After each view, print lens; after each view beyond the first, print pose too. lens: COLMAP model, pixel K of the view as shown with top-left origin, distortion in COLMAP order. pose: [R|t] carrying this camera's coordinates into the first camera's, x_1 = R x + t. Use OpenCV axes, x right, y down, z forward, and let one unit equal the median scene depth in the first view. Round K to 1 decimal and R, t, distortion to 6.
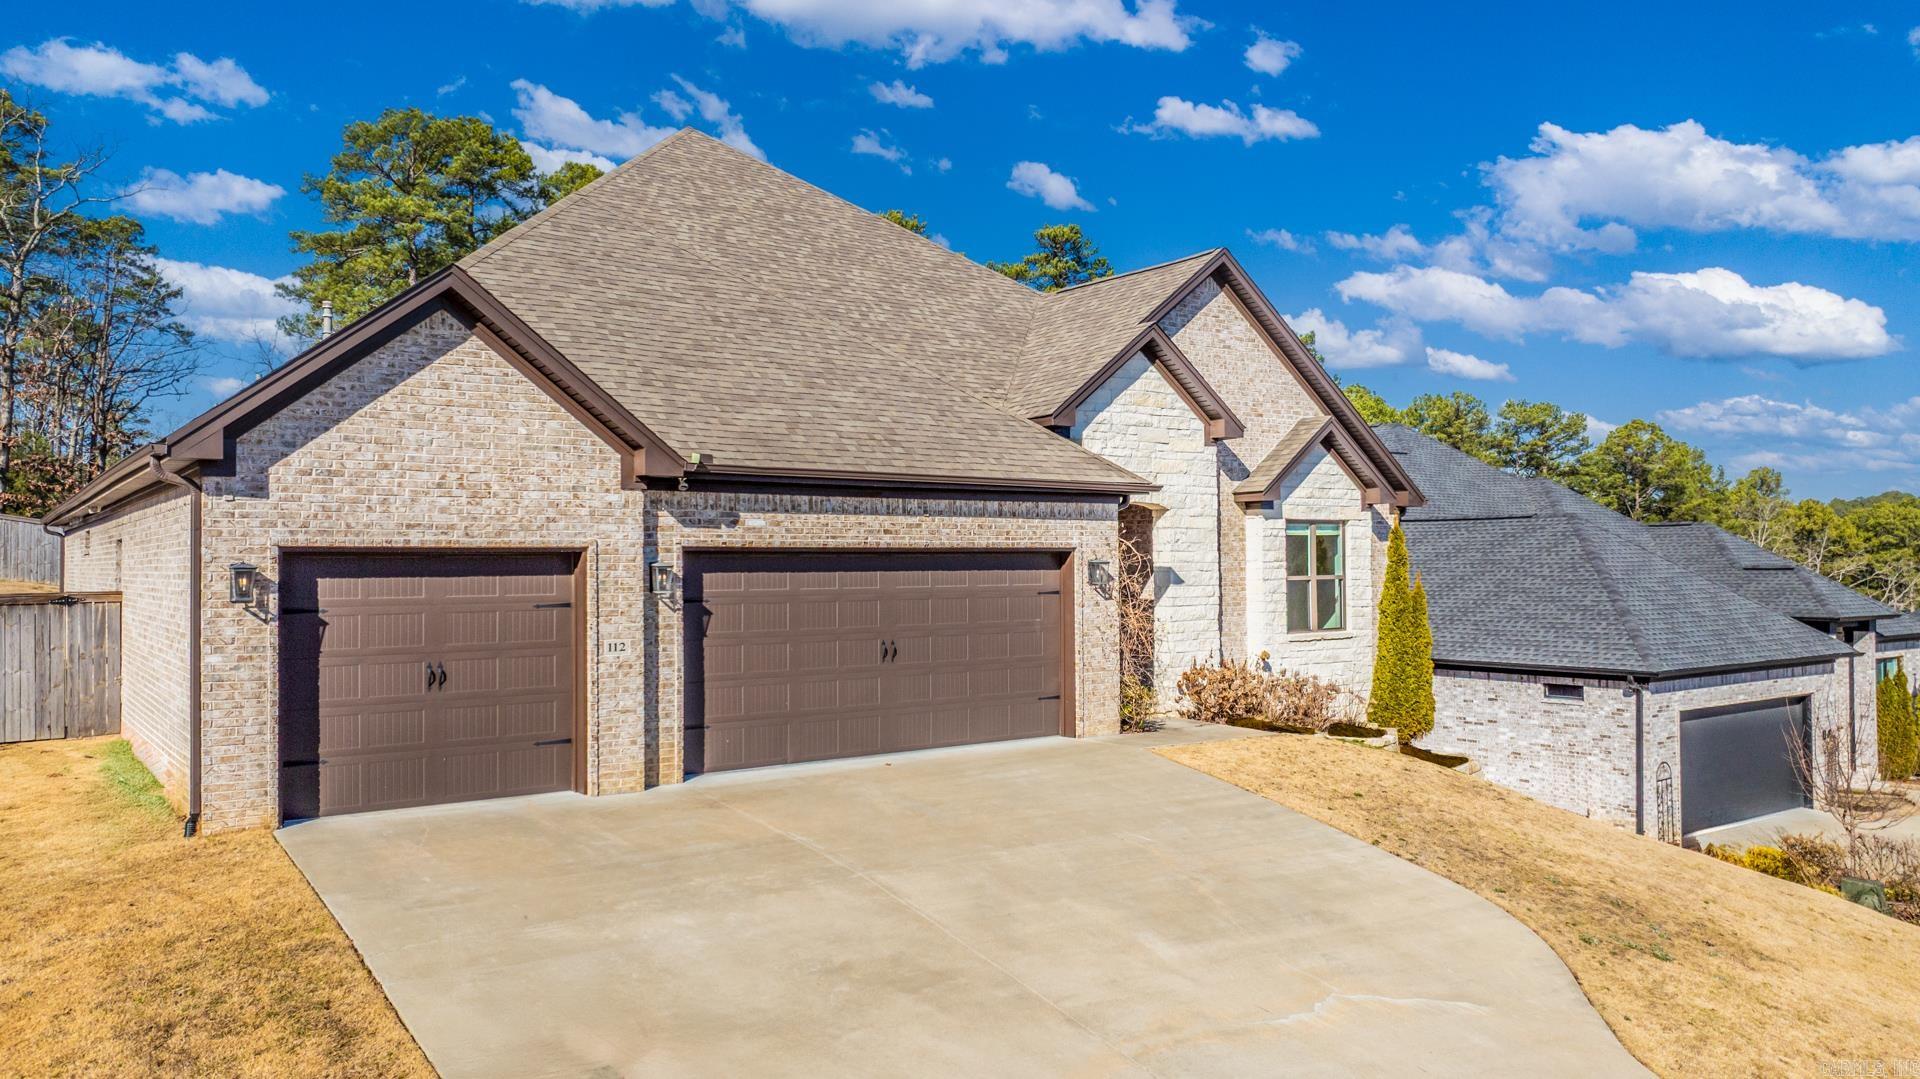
lens RADIAL K [[1366.0, 0, 965.8], [0, 1366.0, 540.9], [0, 0, 1]] dist [-0.012224, 0.001721]
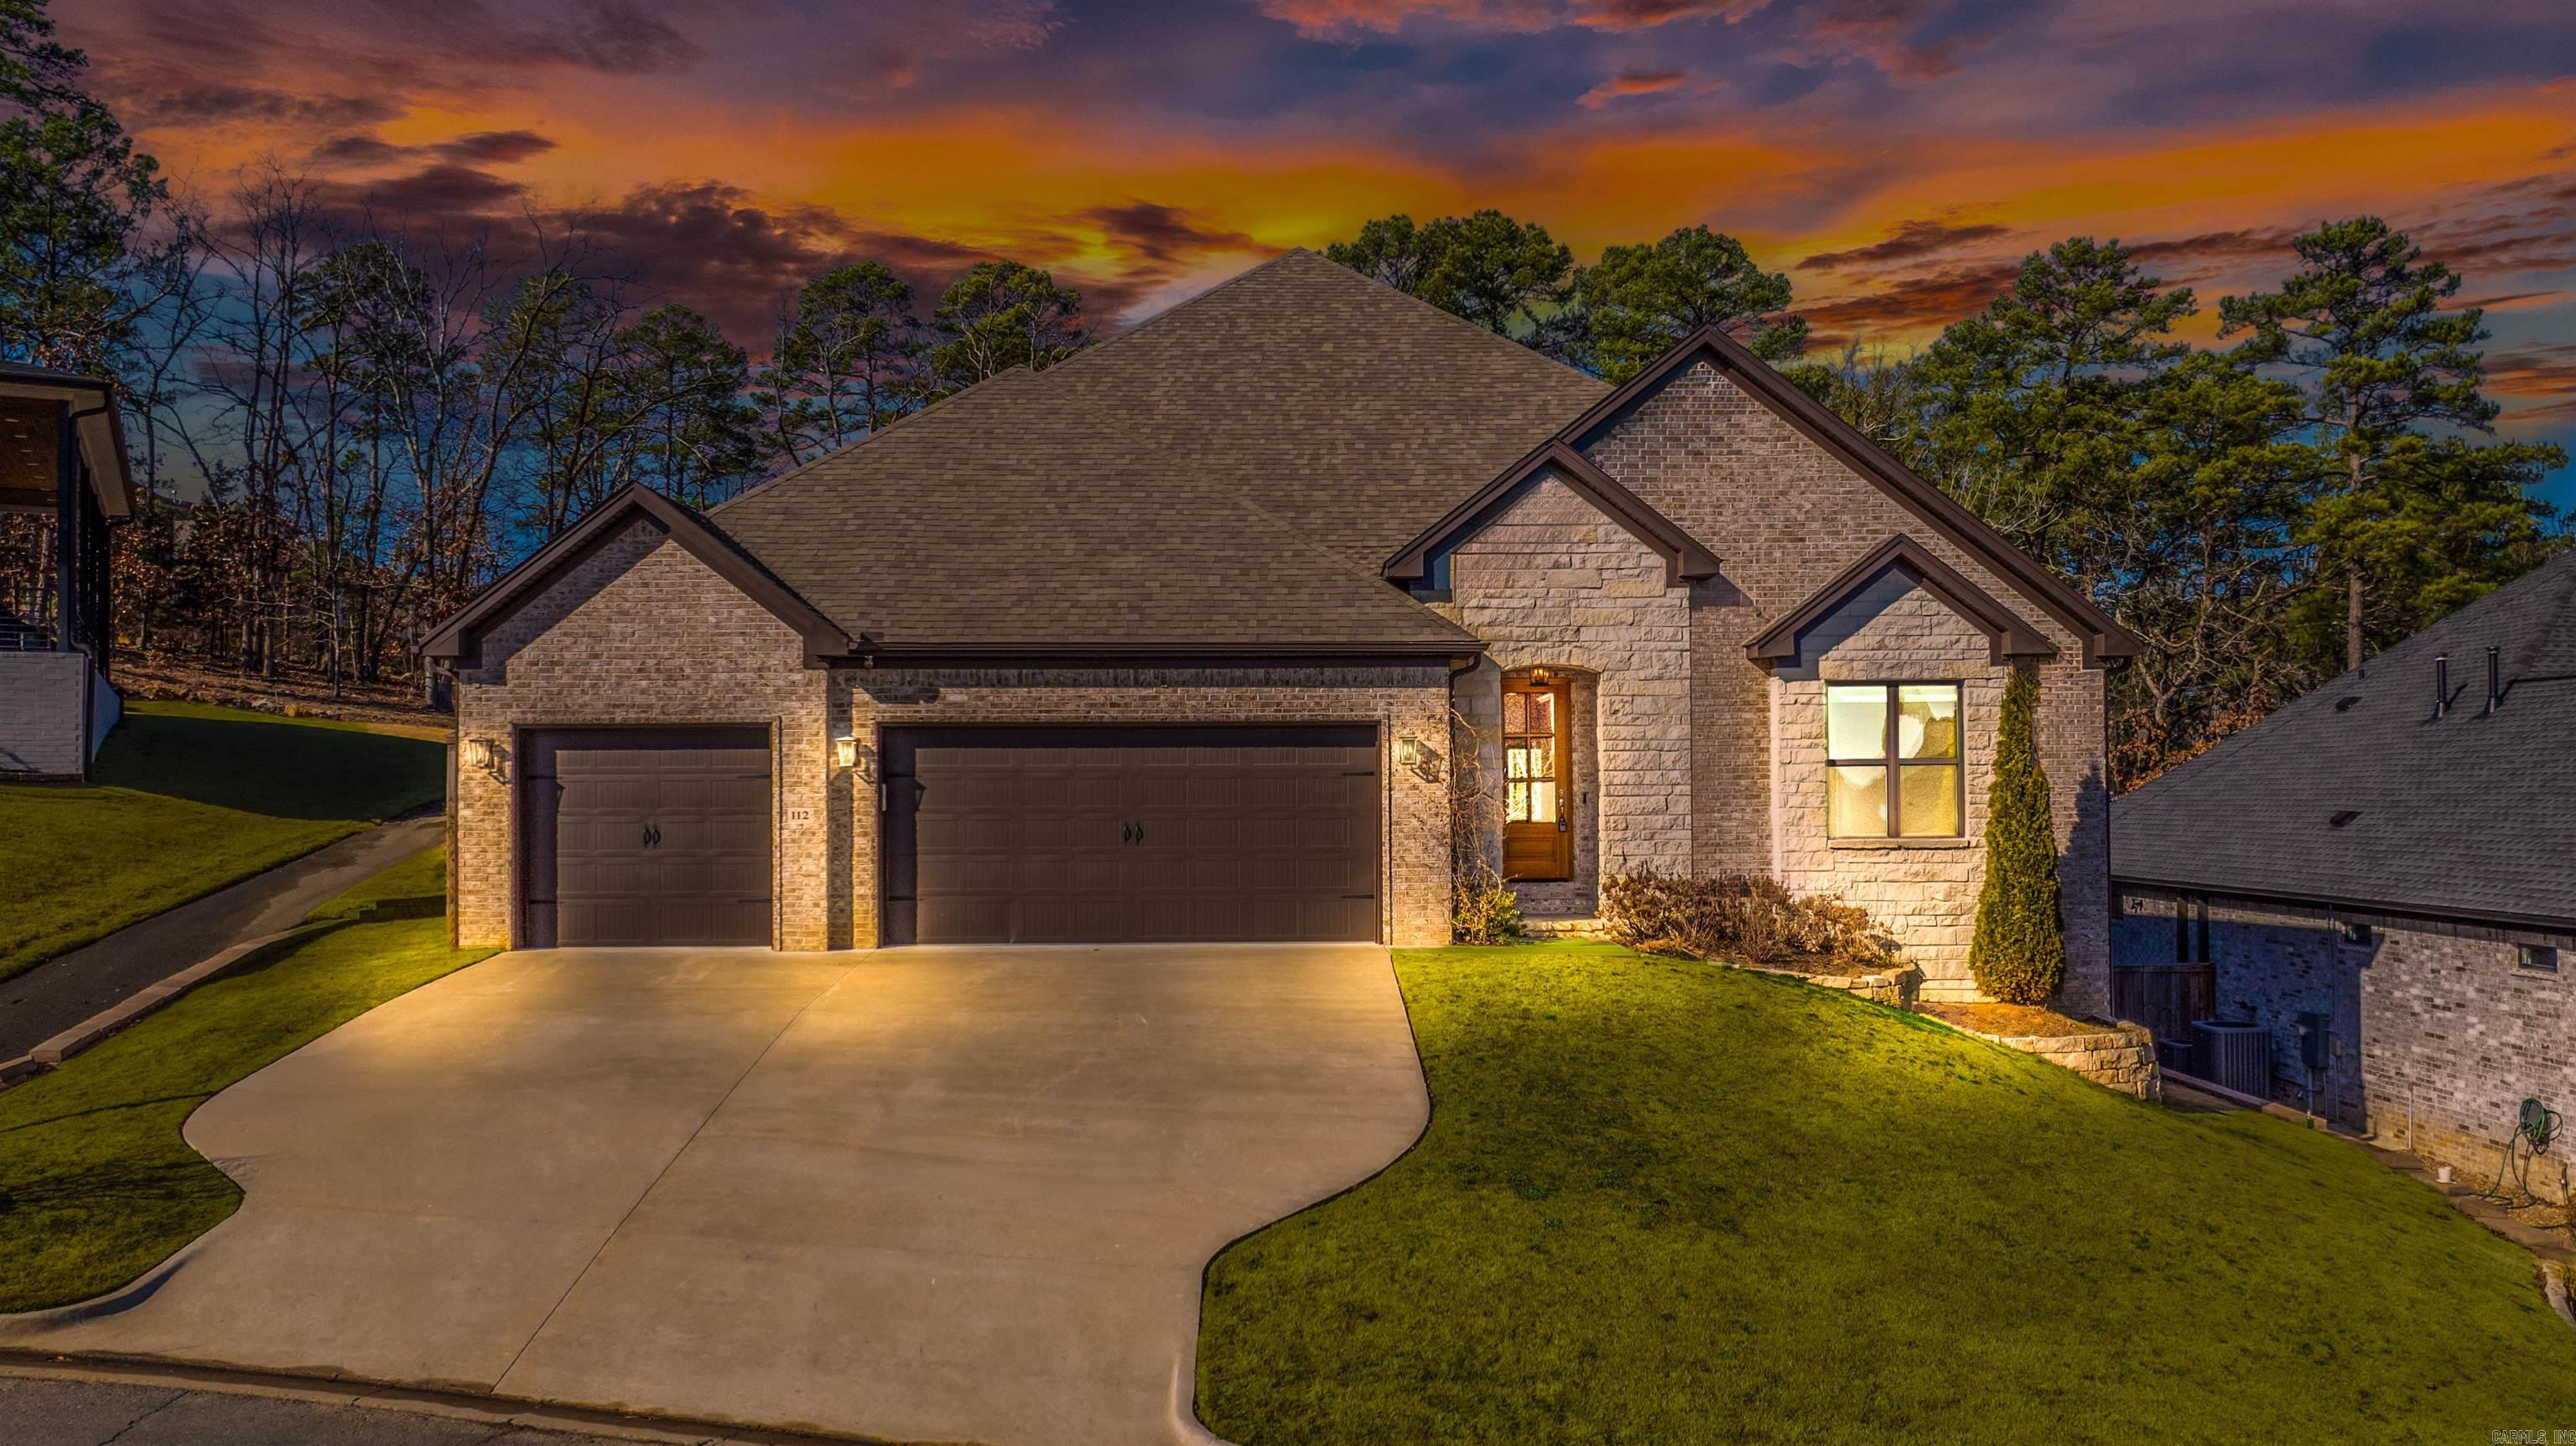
lens RADIAL K [[1832.4, 0, 1298.7], [0, 1832.4, 778.8], [0, 0, 1]] dist [-0.012224, 0.001721]
pose [[0.802841, -0.002960, -0.596186, 0.887716], [0.008932, 0.999935, 0.007063, 0.040743], [0.596127, -0.010995, 0.802815, 0.073193]]
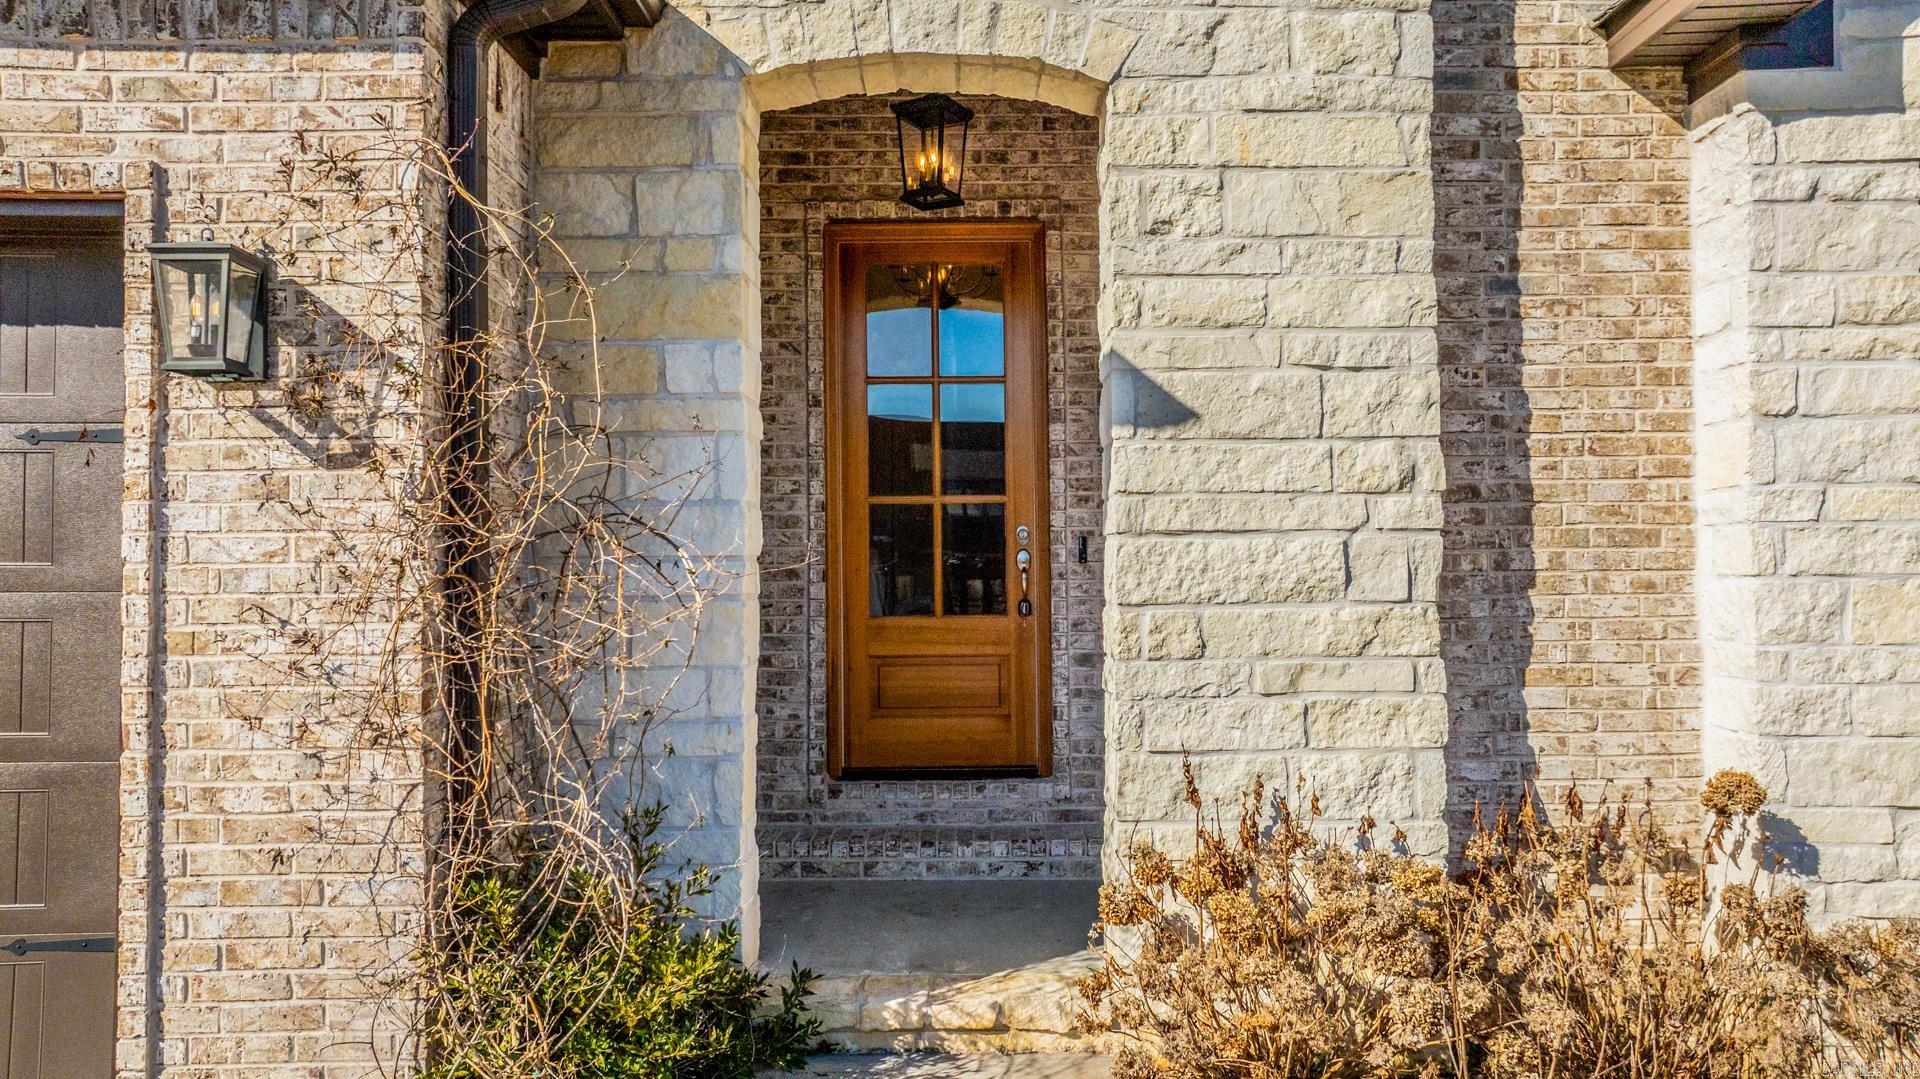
lens RADIAL K [[1366.0, 0, 957.5], [0, 1366.0, 536.9], [0, 0, 1]] dist [-0.012224, 0.001721]
pose [[0.804511, -0.007651, -0.593889, 0.358925], [0.008242, 0.999965, -0.001717, 0.067942], [0.593881, -0.003514, 0.804545, 1.134485]]
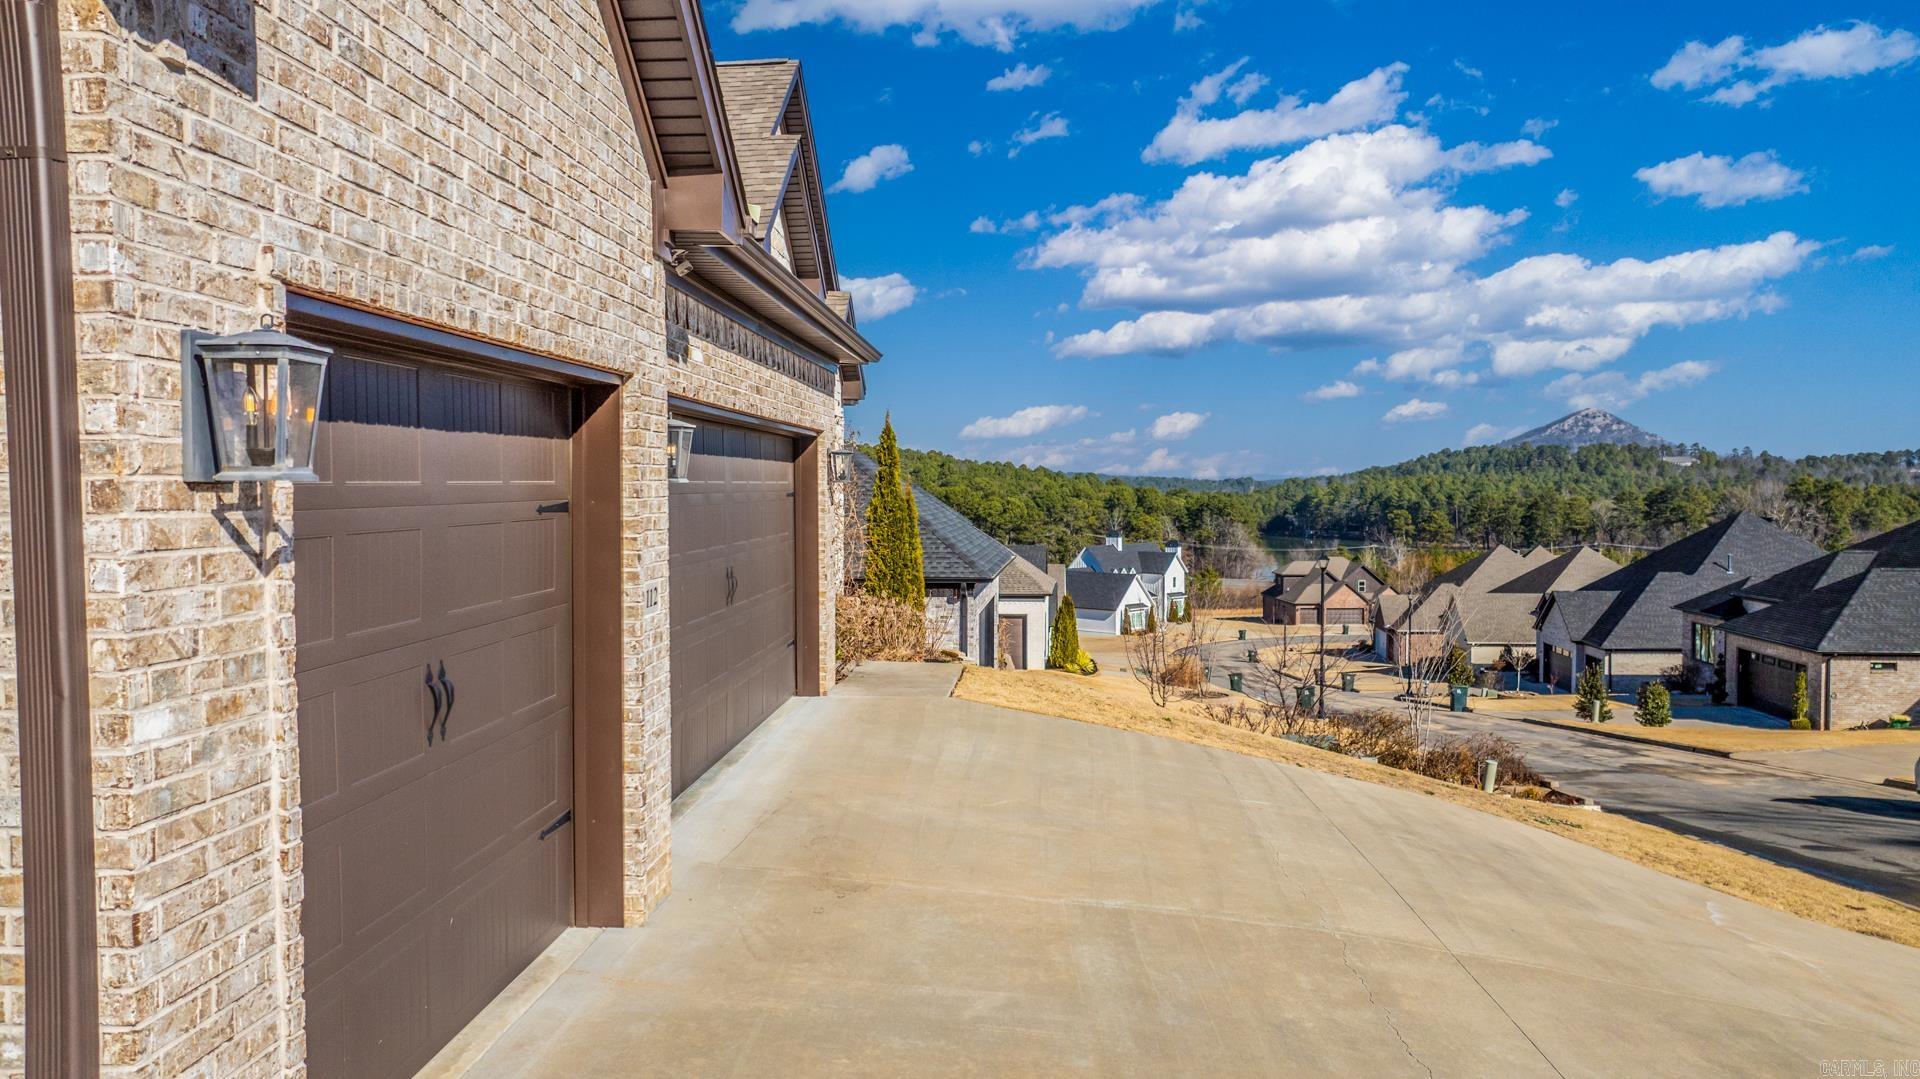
lens RADIAL K [[1366.0, 0, 998.1], [0, 1366.0, 541.2], [0, 0, 1]] dist [-0.012224, 0.001721]
pose [[0.626051, -0.026708, 0.779324, -0.523344], [-0.016063, 0.998759, 0.047132, 0.033295], [-0.779616, -0.042026, 0.624846, 0.597785]]
